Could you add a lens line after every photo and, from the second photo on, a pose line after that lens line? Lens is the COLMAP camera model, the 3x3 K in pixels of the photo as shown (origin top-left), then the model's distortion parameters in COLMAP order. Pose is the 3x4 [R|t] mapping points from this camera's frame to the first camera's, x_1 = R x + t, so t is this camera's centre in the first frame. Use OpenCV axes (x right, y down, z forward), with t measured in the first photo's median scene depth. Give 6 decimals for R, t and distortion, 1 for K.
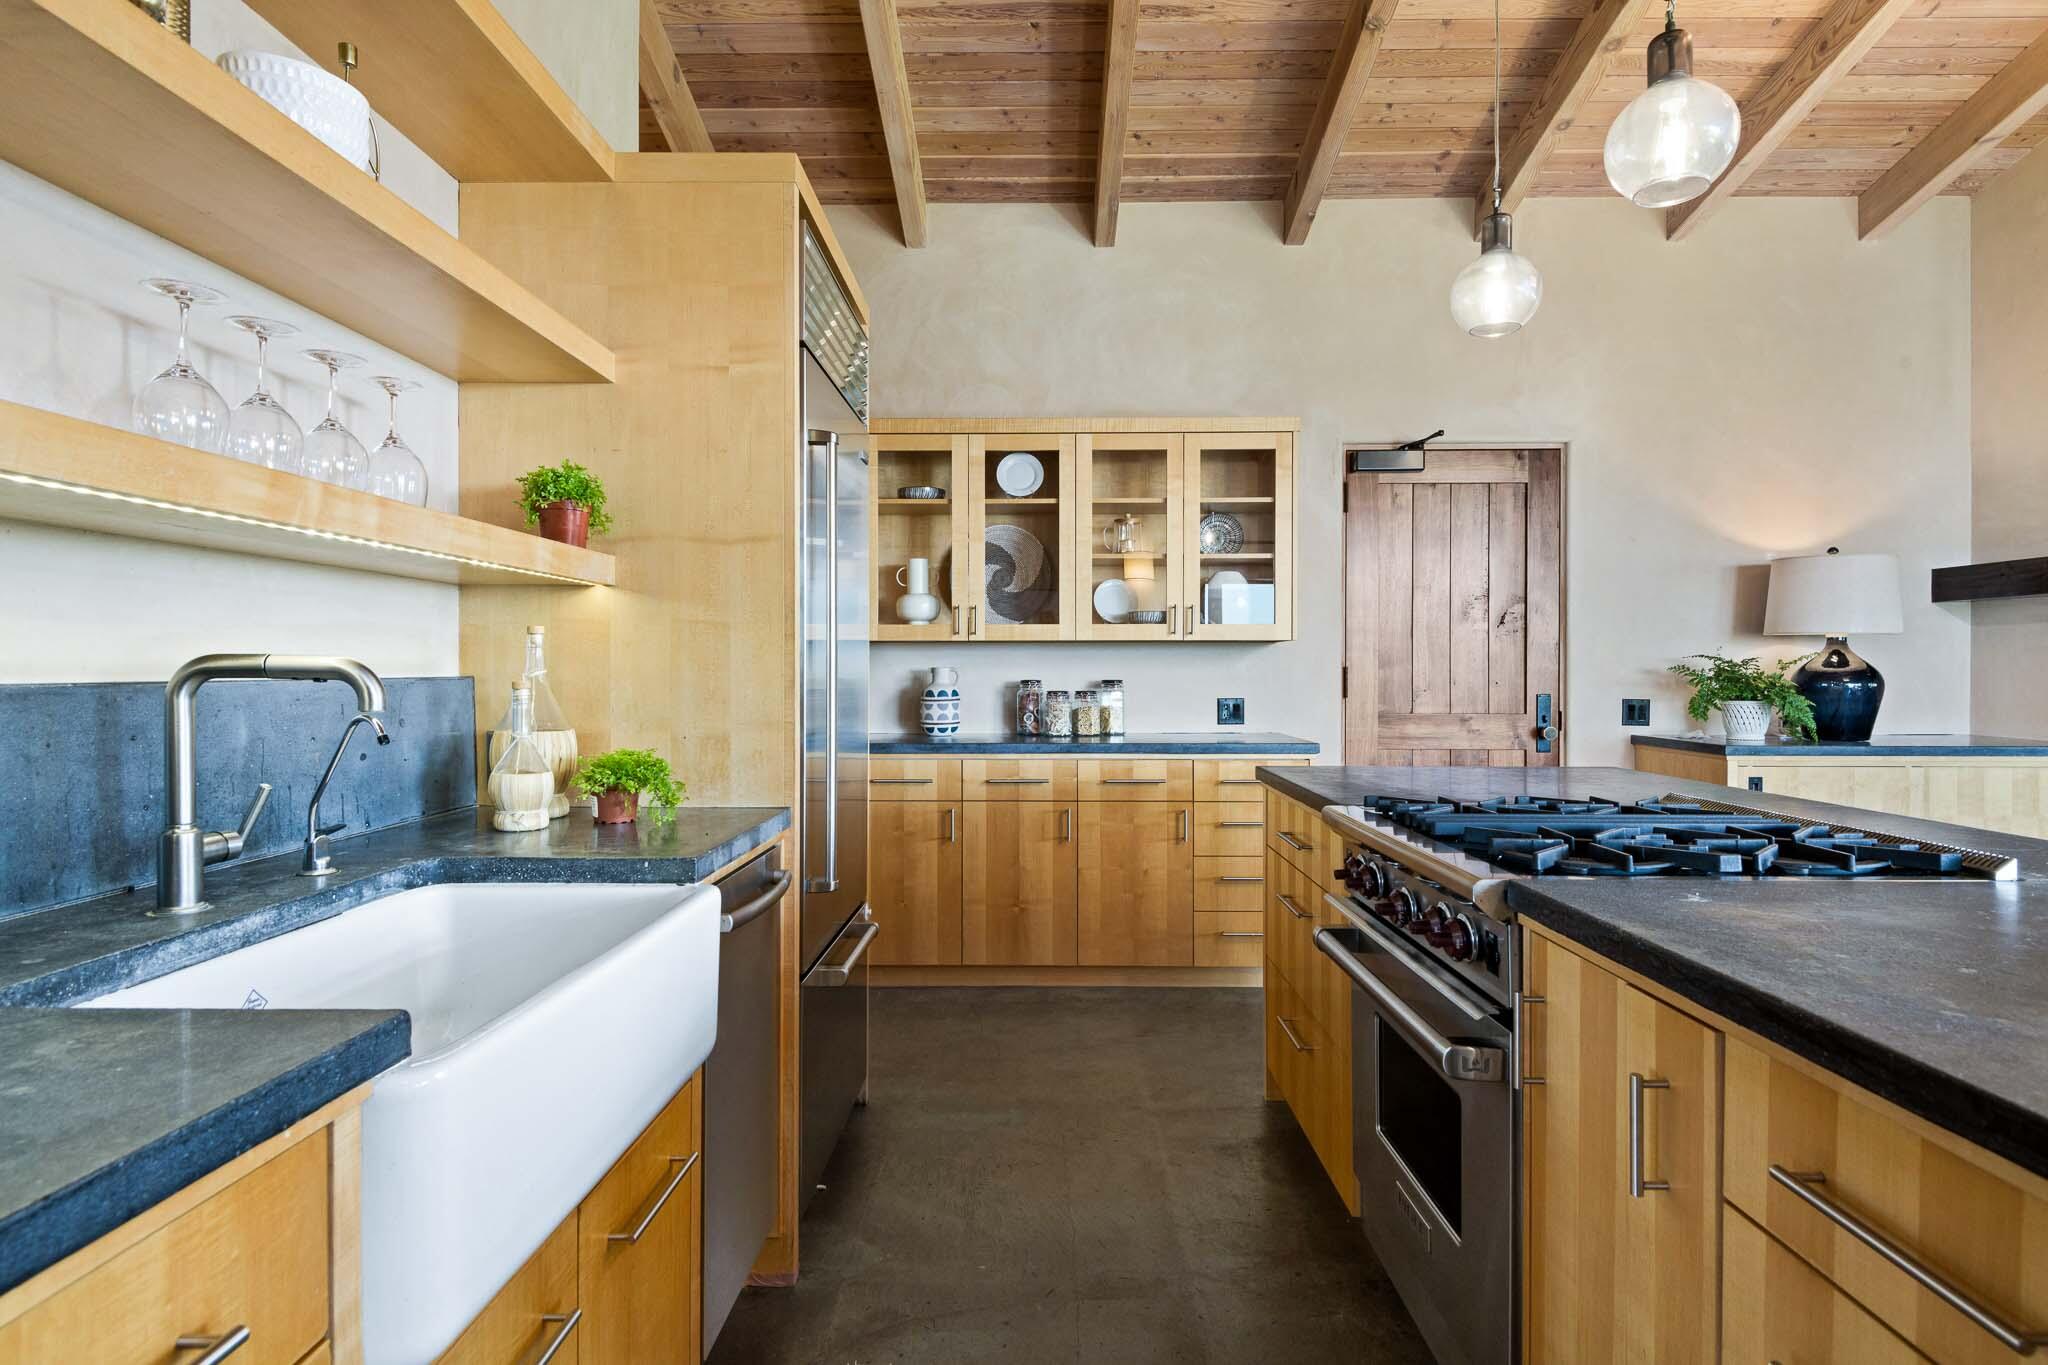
lens RADIAL K [[1052.8, 0, 1024.0], [0, 1052.8, 682.5], [0, 0, 1]] dist [0.023755, -0.029689]
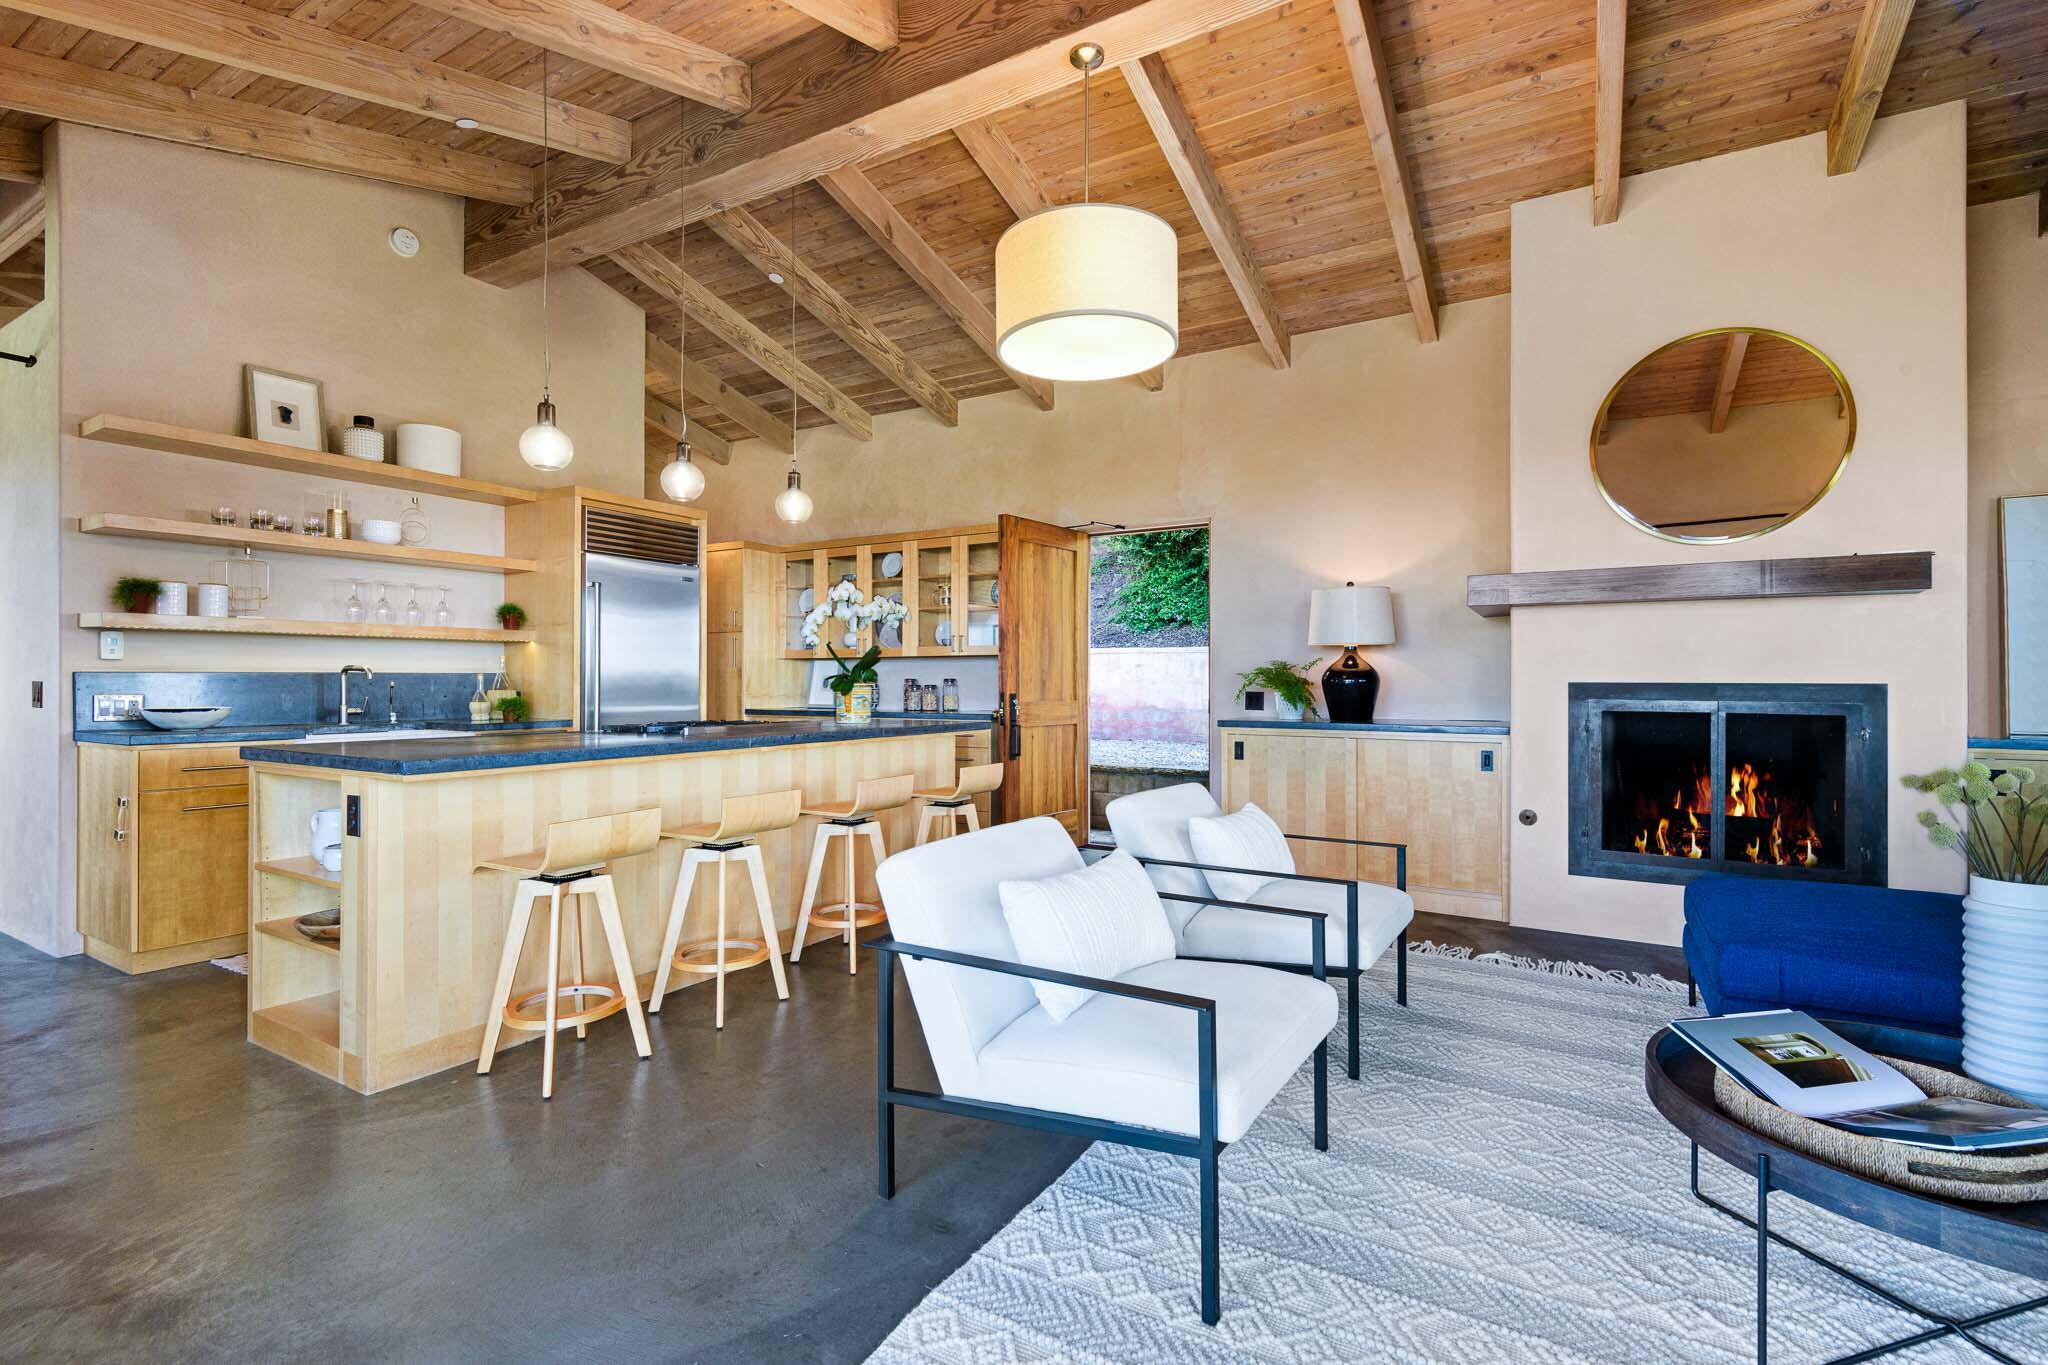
lens RADIAL K [[944.1, 0, 1052.9], [0, 944.1, 678.3], [0, 0, 1]] dist [-0.000905, -0.008542]
pose [[0.869407, -0.001431, -0.494095, 2.119318], [-0.005773, 0.999898, -0.013055, 0.034048], [0.494064, 0.014203, 0.869310, -0.539573]]
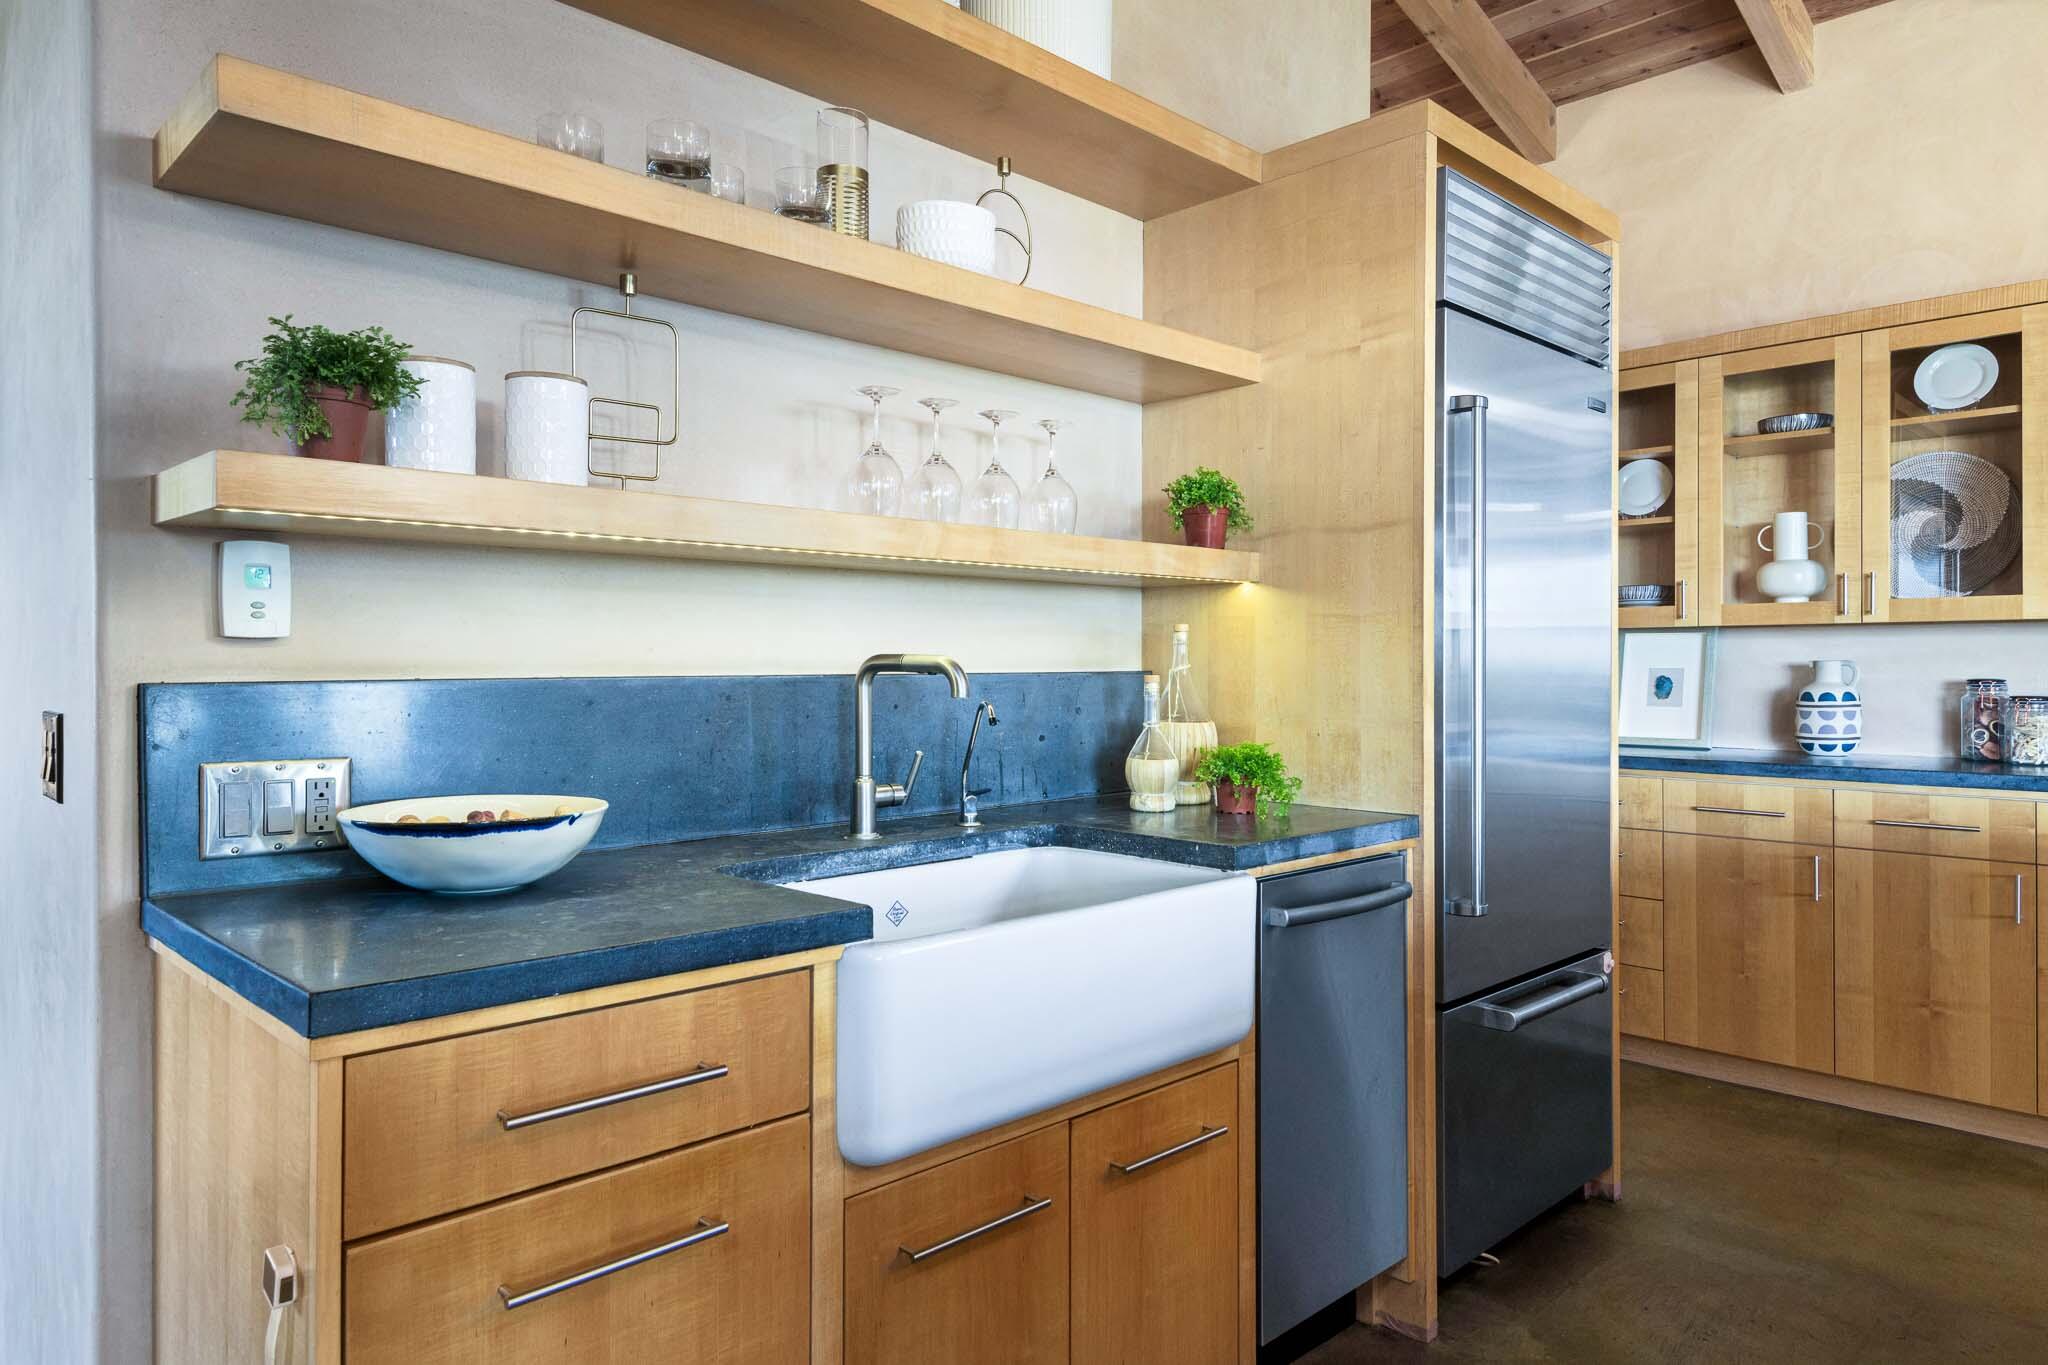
lens RADIAL K [[1256.2, 0, 990.6], [0, 1256.2, 676.3], [0, 0, 1]] dist [0.005125, 0.000219]
pose [[0.697652, 0.006506, -0.716407, 0.298012], [-0.007745, 0.999969, 0.001538, -0.001067], [0.716395, 0.004476, 0.697680, -0.025368]]
